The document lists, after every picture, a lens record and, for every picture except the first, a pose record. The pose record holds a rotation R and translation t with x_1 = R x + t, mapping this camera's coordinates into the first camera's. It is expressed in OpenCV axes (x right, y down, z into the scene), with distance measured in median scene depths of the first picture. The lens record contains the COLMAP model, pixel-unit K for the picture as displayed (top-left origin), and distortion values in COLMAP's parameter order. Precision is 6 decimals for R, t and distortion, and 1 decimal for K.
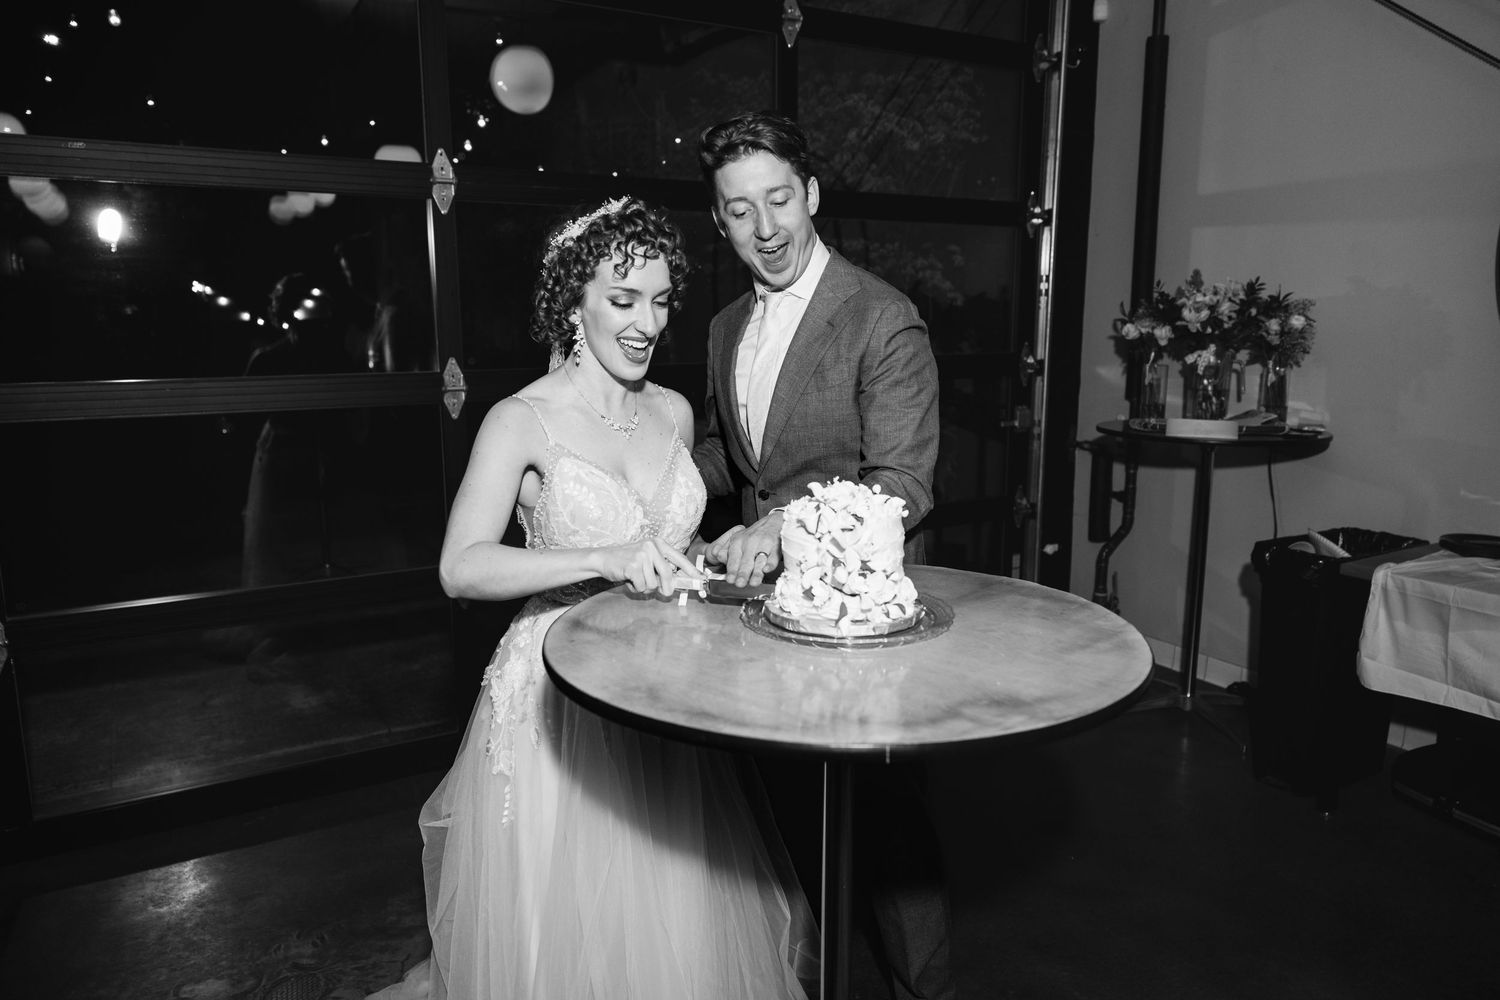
lens RADIAL K [[1017.1, 0, 750.0], [0, 1017.1, 500.0], [0, 0, 1]] dist [-0.007110, -0.001482]
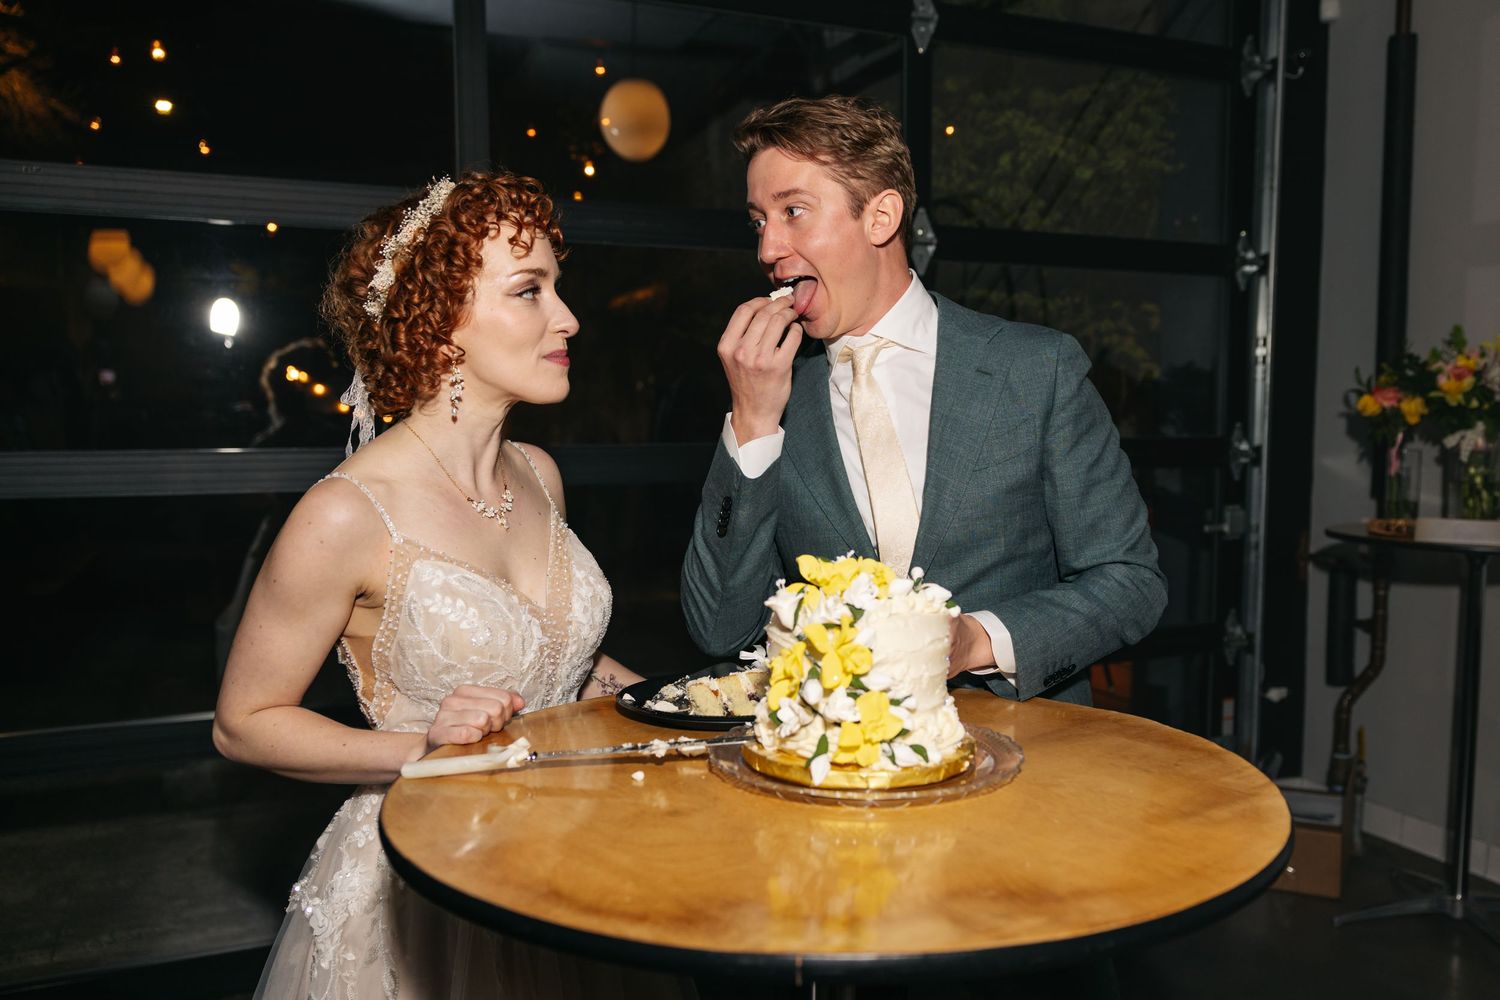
lens RADIAL K [[1242.0, 0, 817.8], [0, 1242.0, 532.7], [0, 0, 1]] dist [-0.048944, 0.050265]
pose [[0.995454, 0.012567, -0.094407, 0.050809], [-0.020107, 0.996645, -0.079341, 0.009871], [0.093093, 0.080878, 0.992367, 0.053796]]
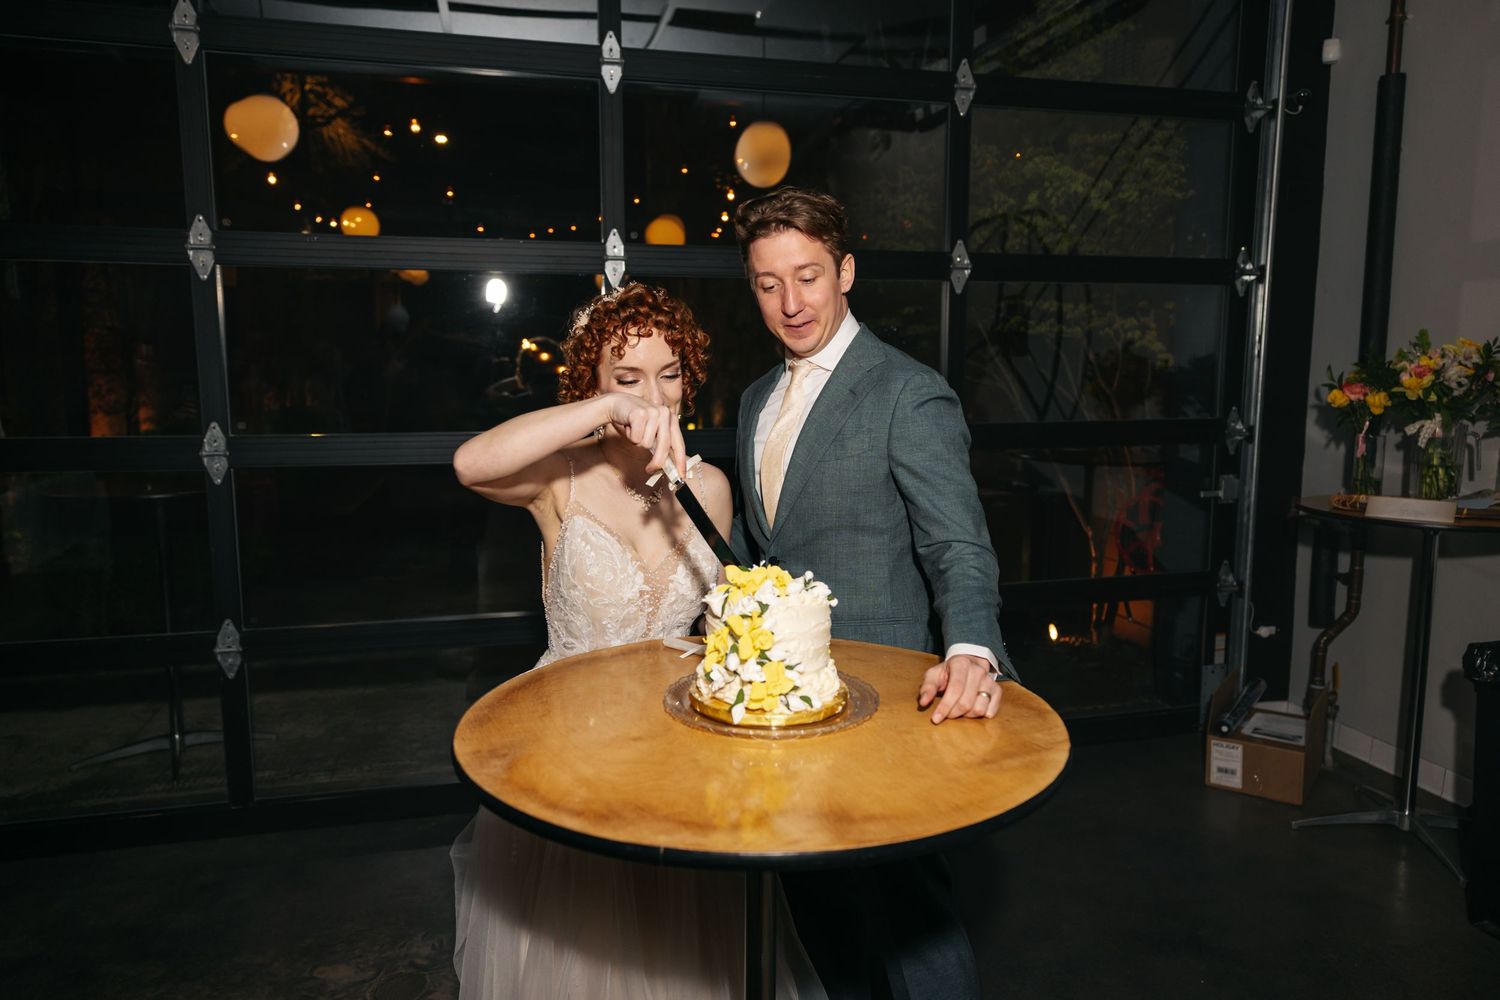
lens RADIAL K [[989.2, 0, 750.0], [0, 989.2, 500.0], [0, 0, 1]] dist [-0.031088, 0.024709]
pose [[0.961738, 0.037128, -0.271444, 0.107717], [-0.050077, 0.997906, -0.040930, -0.013095], [0.269356, 0.052957, 0.961584, 0.023802]]
